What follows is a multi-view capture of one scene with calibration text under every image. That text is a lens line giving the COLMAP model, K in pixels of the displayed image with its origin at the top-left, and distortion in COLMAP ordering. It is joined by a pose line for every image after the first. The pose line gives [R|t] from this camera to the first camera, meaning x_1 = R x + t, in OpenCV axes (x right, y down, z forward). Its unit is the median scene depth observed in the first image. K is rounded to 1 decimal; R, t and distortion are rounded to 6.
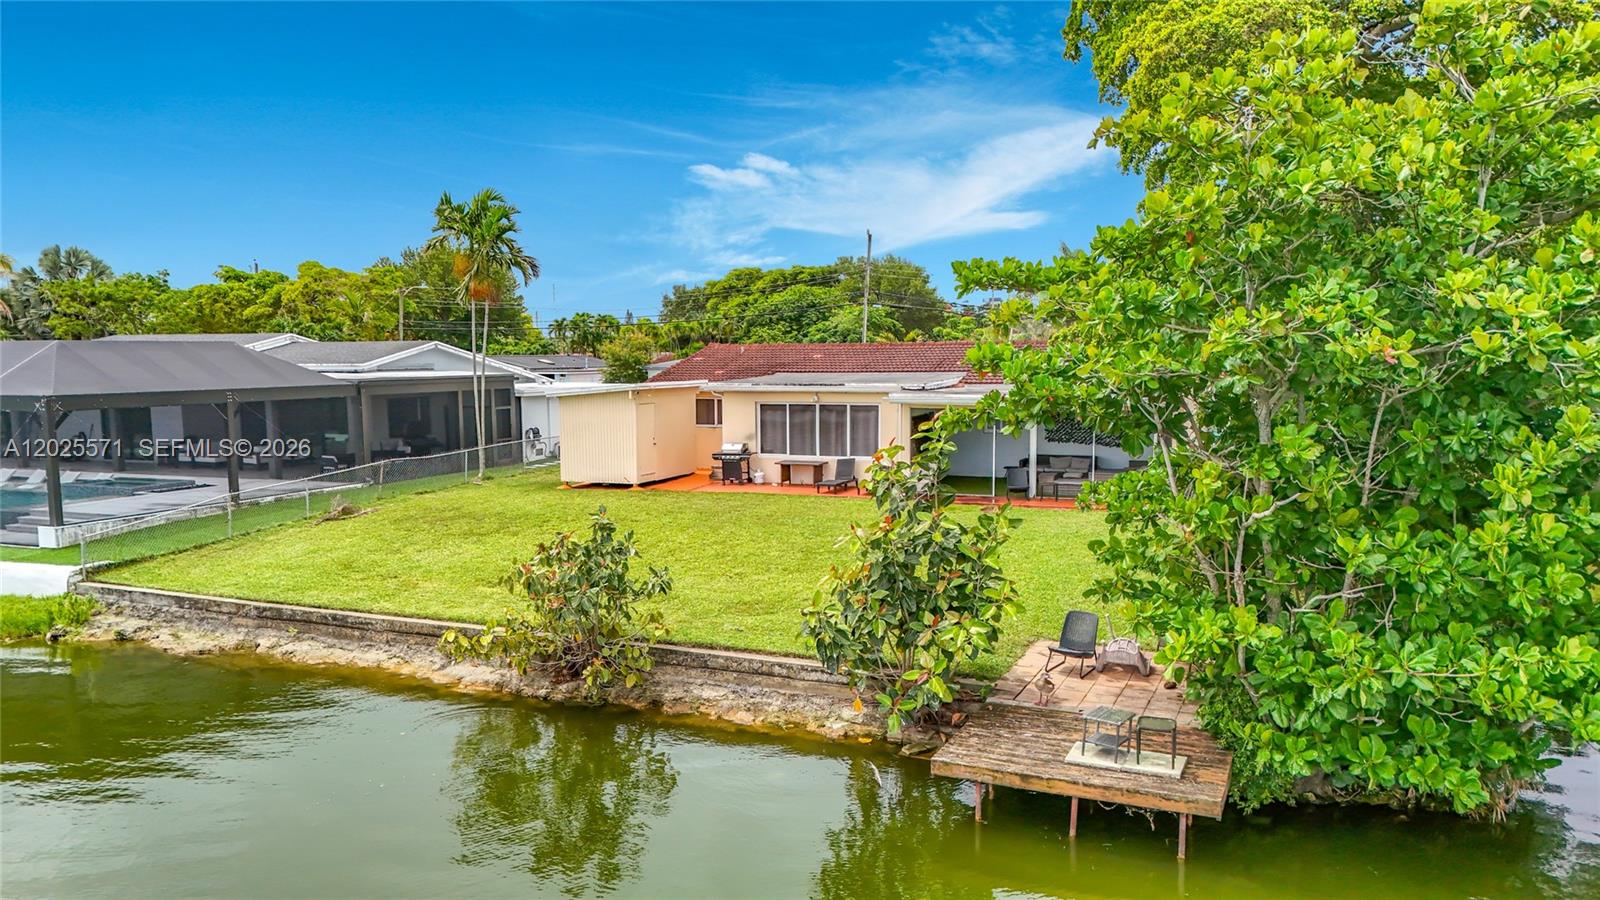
lens RADIAL K [[1172.0, 0, 802.3], [0, 1172.0, 498.3], [0, 0, 1]] dist [0.114978, -0.107365]
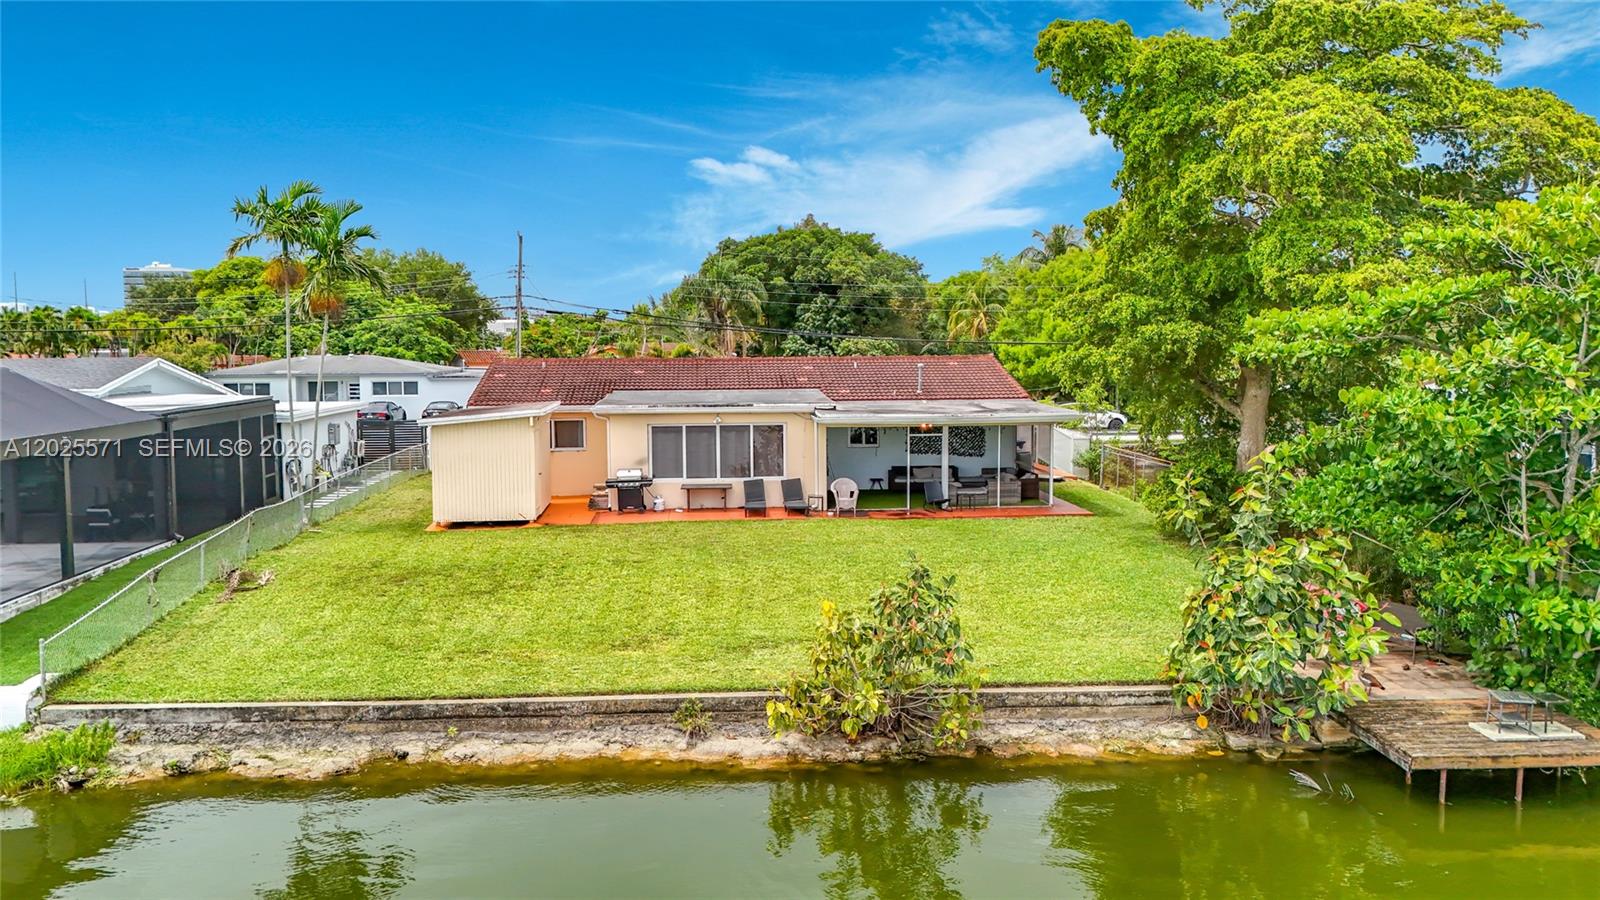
lens RADIAL K [[1202.5, 0, 804.2], [0, 1202.5, 442.5], [0, 0, 1]] dist [0.056301, -0.063425]
pose [[0.889629, -0.035665, 0.455290, -0.534763], [0.055672, 0.997980, -0.030606, -0.044979], [-0.453278, 0.052575, 0.889817, 0.116247]]
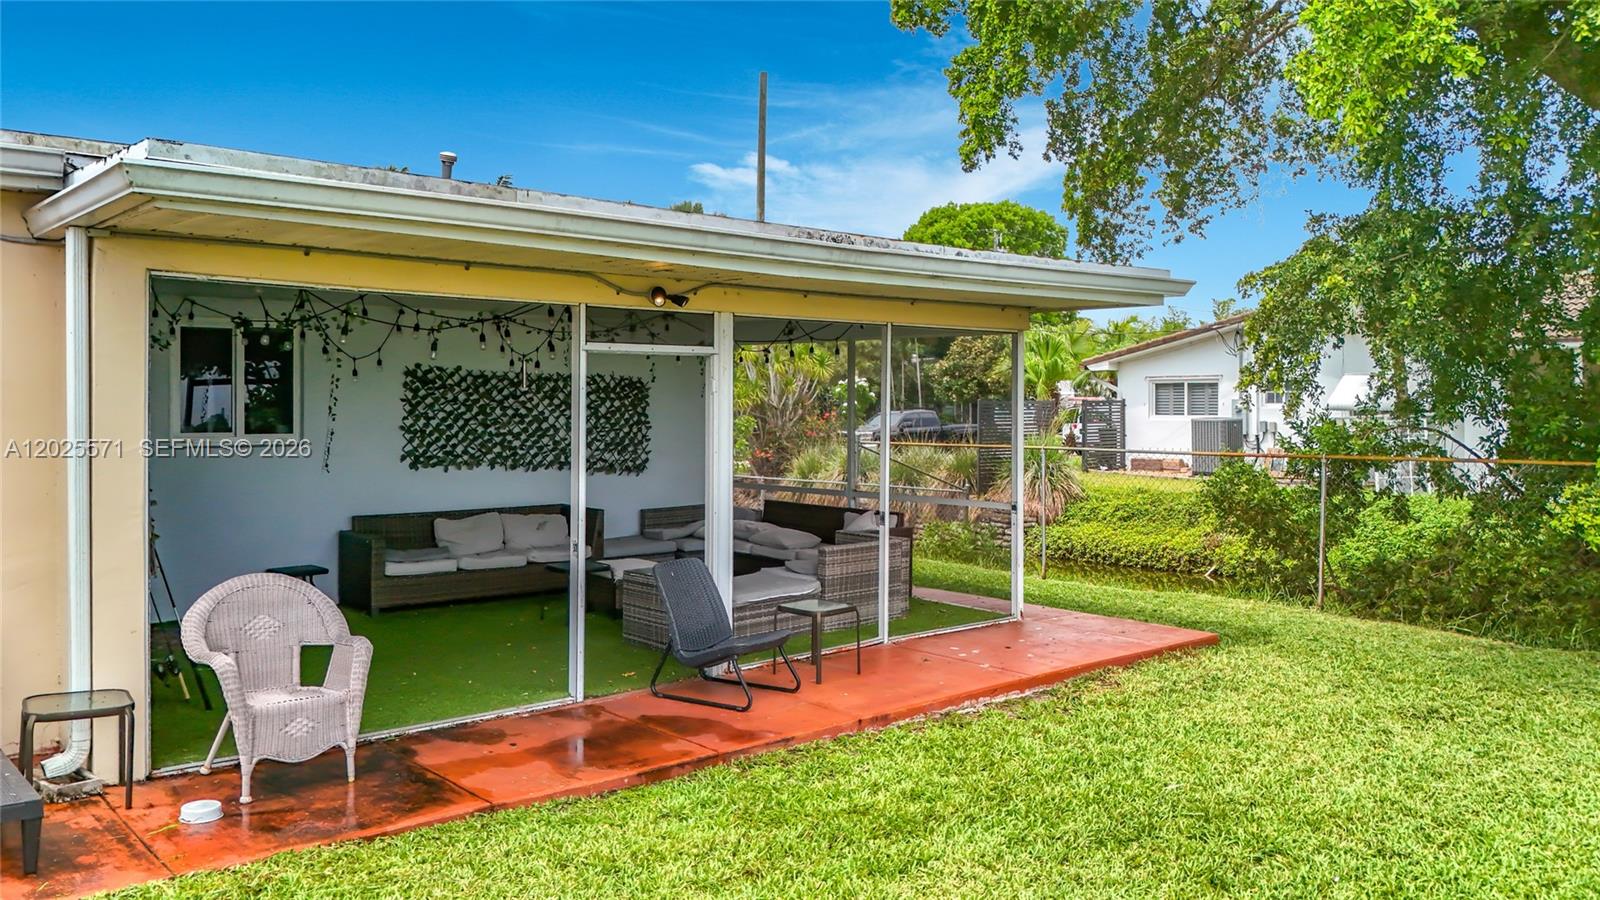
lens RADIAL K [[1229.1, 0, 803.6], [0, 1229.1, 450.2], [0, 0, 1]] dist [0.026678, -0.077552]
pose [[0.445259, -0.020818, 0.895160, -0.033552], [0.098257, 0.994828, -0.025738, -0.051706], [-0.889994, 0.099416, 0.445001, 1.127198]]
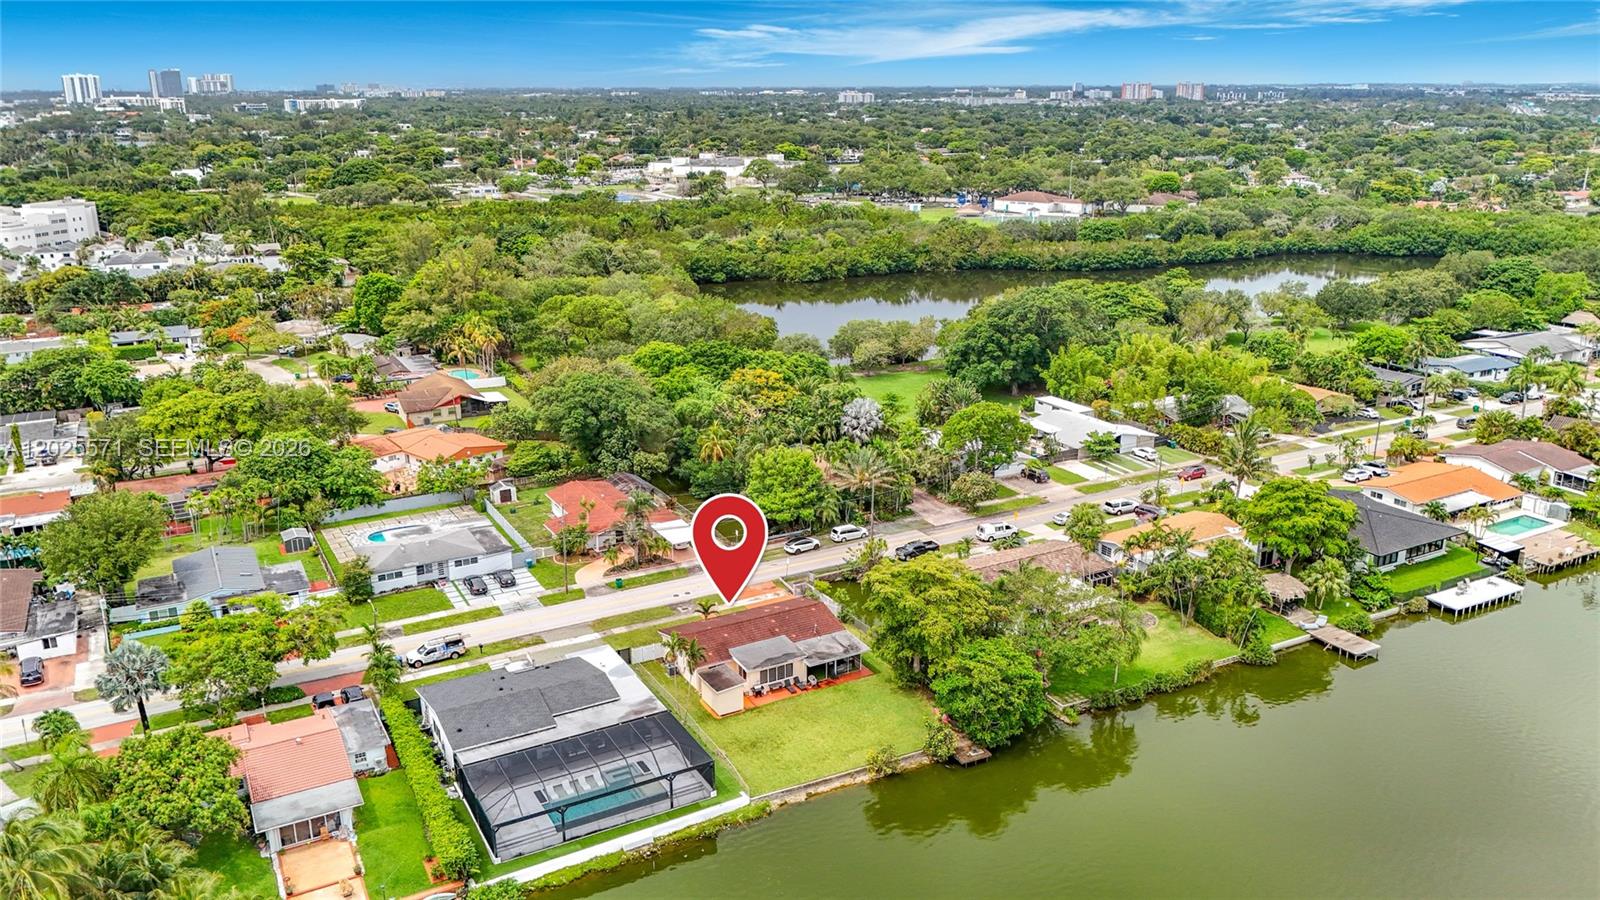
lens RADIAL K [[1207.7, 0, 800.0], [0, 1207.7, 450.0], [0, 0, 1]] dist [0.065890, -0.124119]
pose [[0.624995, -0.224662, 0.747602, -3.466828], [0.096524, 0.972583, 0.211577, -2.039696], [-0.774639, -0.060074, 0.629545, -1.758558]]
